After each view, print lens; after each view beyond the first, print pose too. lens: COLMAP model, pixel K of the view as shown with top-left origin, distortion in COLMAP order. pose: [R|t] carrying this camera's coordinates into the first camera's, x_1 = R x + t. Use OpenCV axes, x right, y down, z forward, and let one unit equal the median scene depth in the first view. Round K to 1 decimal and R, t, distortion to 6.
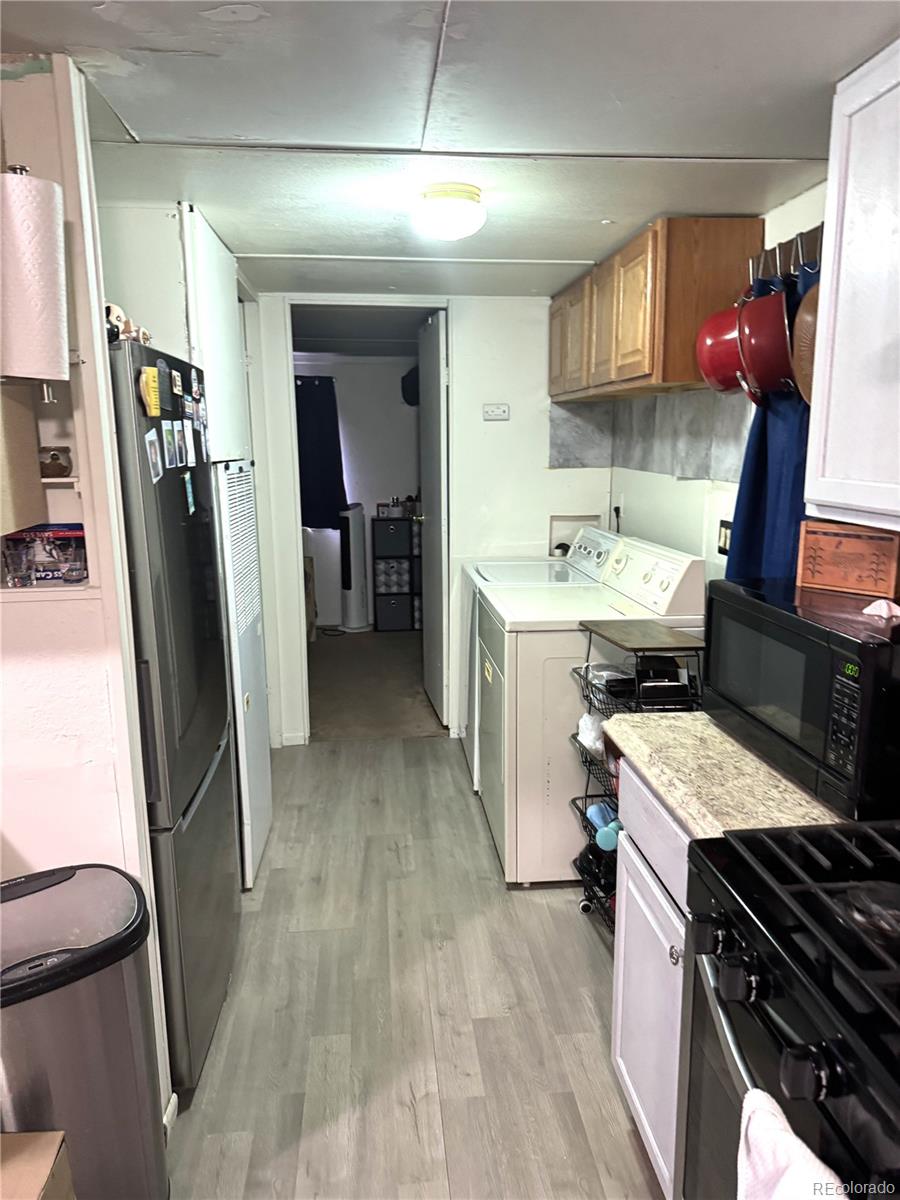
lens RADIAL K [[841.4, 0, 449.8], [0, 841.4, 608.1], [0, 0, 1]] dist [0.065518, -0.067208]
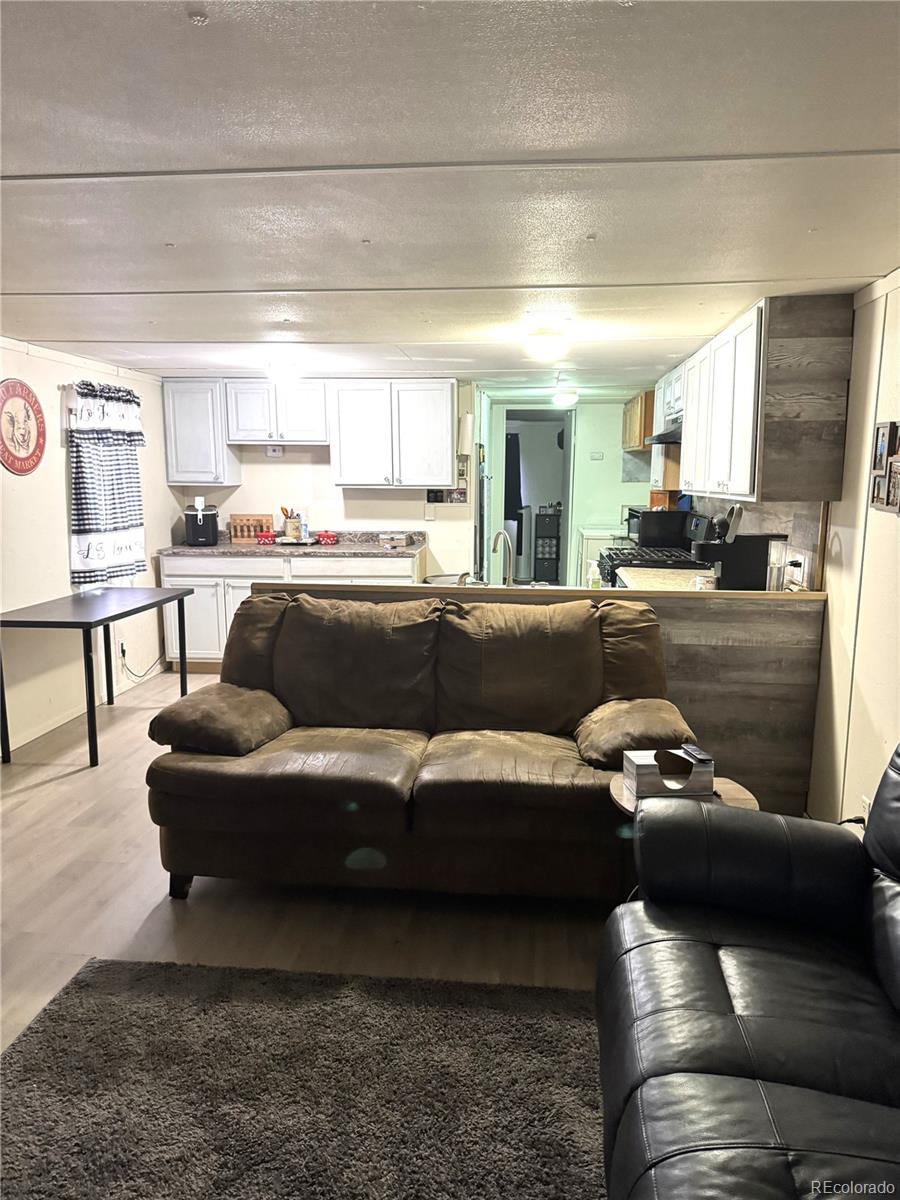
lens RADIAL K [[812.7, 0, 450.0], [0, 812.7, 600.0], [0, 0, 1]] dist [0.218502, -0.371952]
pose [[0.980501, 0.043994, -0.191525, 0.162423], [-0.051606, 0.998056, -0.034934, 0.351464], [0.189615, 0.044137, 0.980866, -1.725549]]
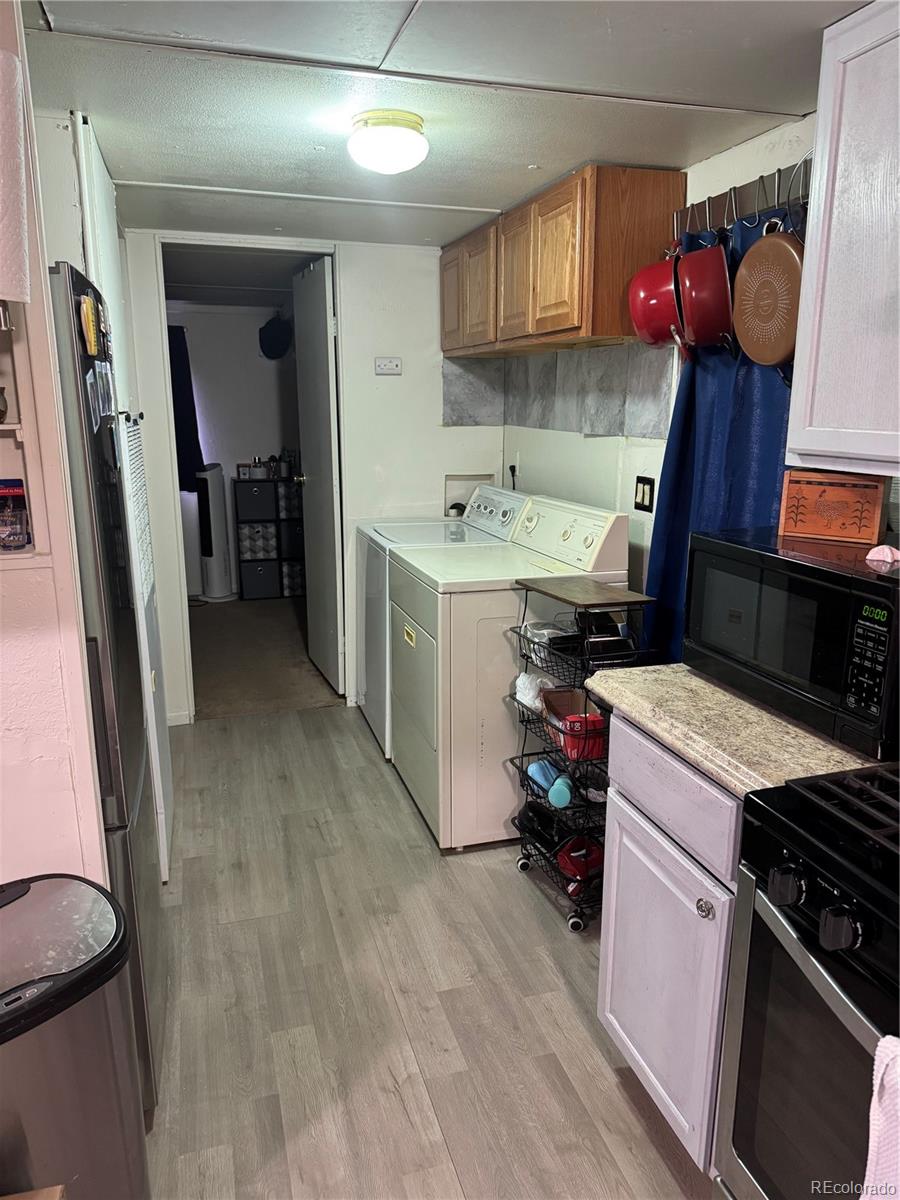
lens RADIAL K [[844.5, 0, 450.0], [0, 844.5, 600.0], [0, 0, 1]] dist [0.063484, -0.058546]
pose [[0.980400, -0.036682, 0.193574, -0.111795], [0.030387, 0.998912, 0.035388, 0.002050], [-0.194662, -0.028813, 0.980447, 0.047696]]
